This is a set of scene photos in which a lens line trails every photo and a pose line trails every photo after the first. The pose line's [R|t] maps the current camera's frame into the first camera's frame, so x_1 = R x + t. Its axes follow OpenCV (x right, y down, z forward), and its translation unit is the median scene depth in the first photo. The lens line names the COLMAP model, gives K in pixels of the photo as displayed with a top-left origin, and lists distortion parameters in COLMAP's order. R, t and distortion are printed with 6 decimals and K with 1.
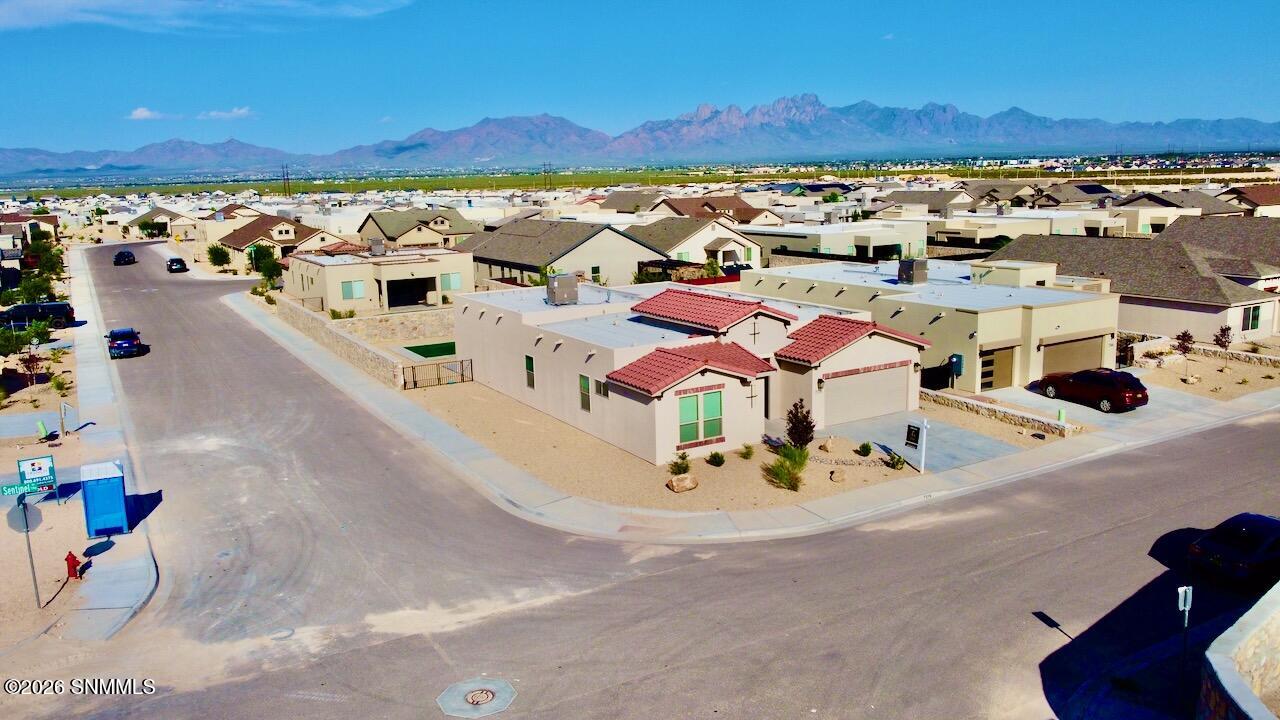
lens RADIAL K [[956.8, 0, 640.0], [0, 956.8, 360.0], [0, 0, 1]] dist [-0.000619, 0.005021]
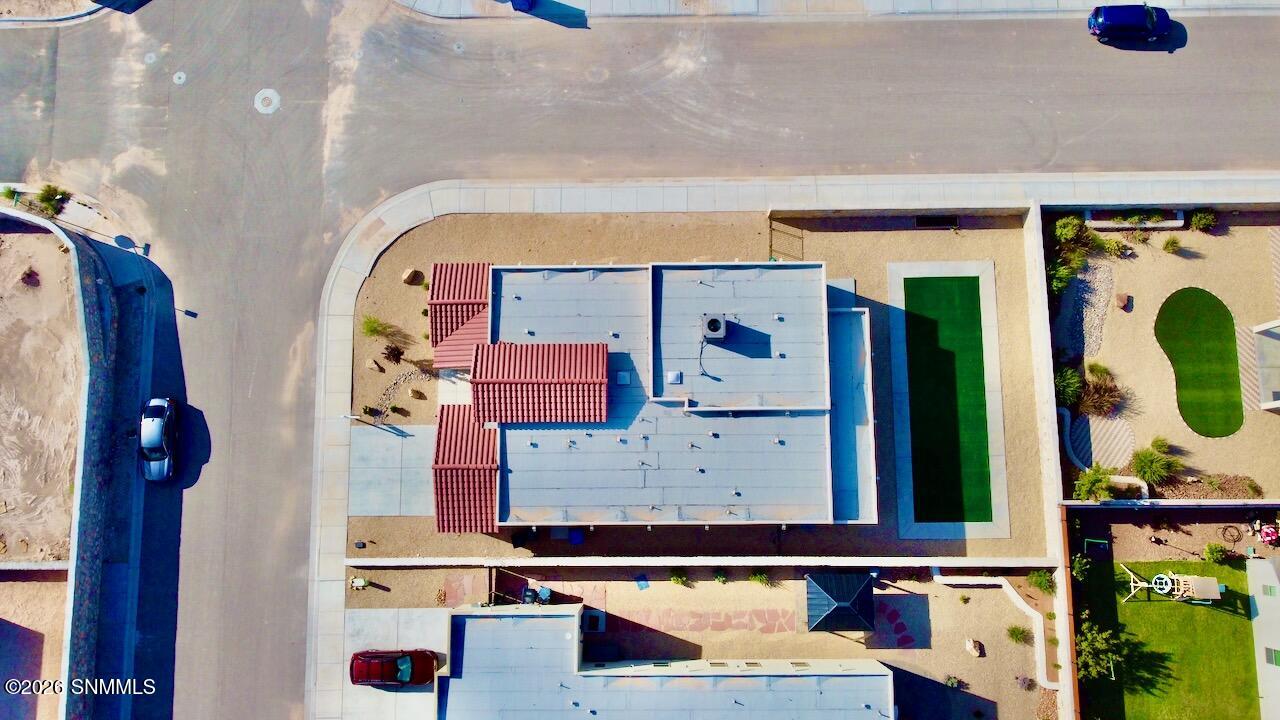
lens RADIAL K [[956.8, 0, 640.0], [0, 956.8, 360.0], [0, 0, 1]] dist [-0.000619, 0.005021]
pose [[-0.503025, 0.859003, -0.095285, 0.153916], [-0.143396, 0.025770, 0.989330, -1.932950], [0.852293, 0.511321, 0.110215, 1.487260]]
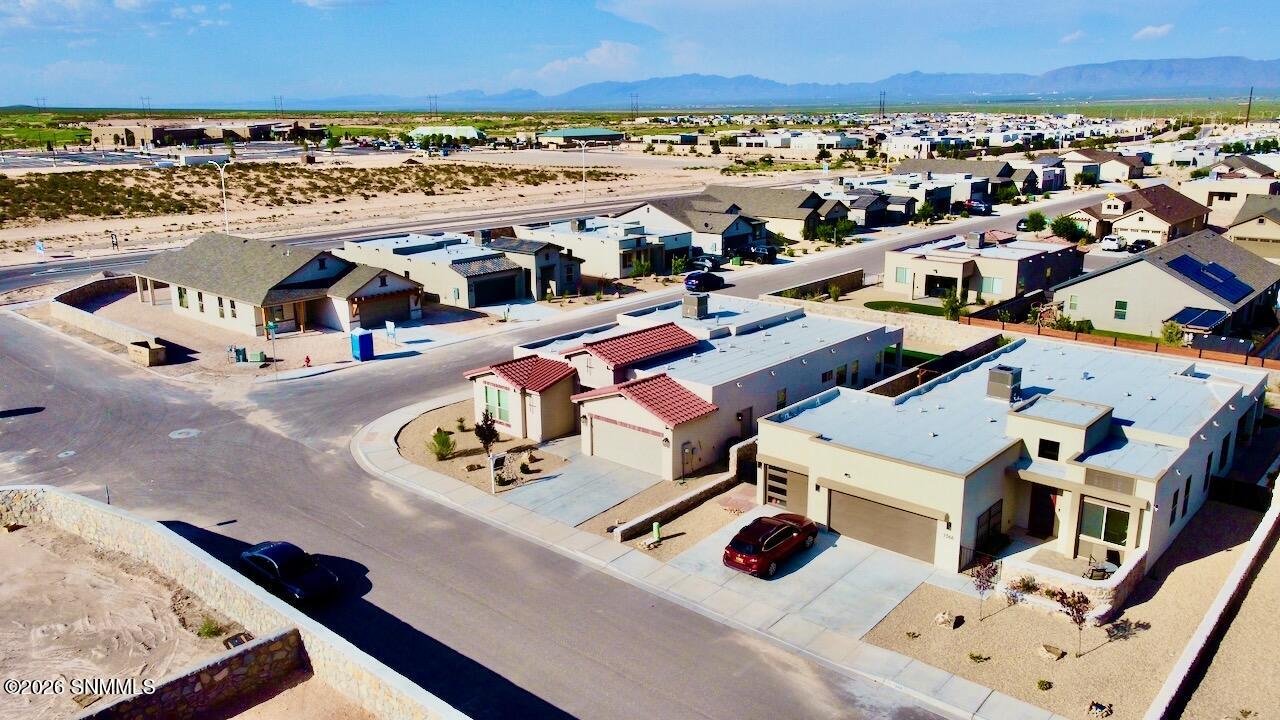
lens RADIAL K [[956.8, 0, 640.0], [0, 956.8, 360.0], [0, 0, 1]] dist [-0.000619, 0.005021]
pose [[0.308296, 0.264650, -0.913736, 1.886453], [-0.180115, 0.959388, 0.217101, -0.470888], [0.934084, 0.097647, 0.343443, 0.908823]]
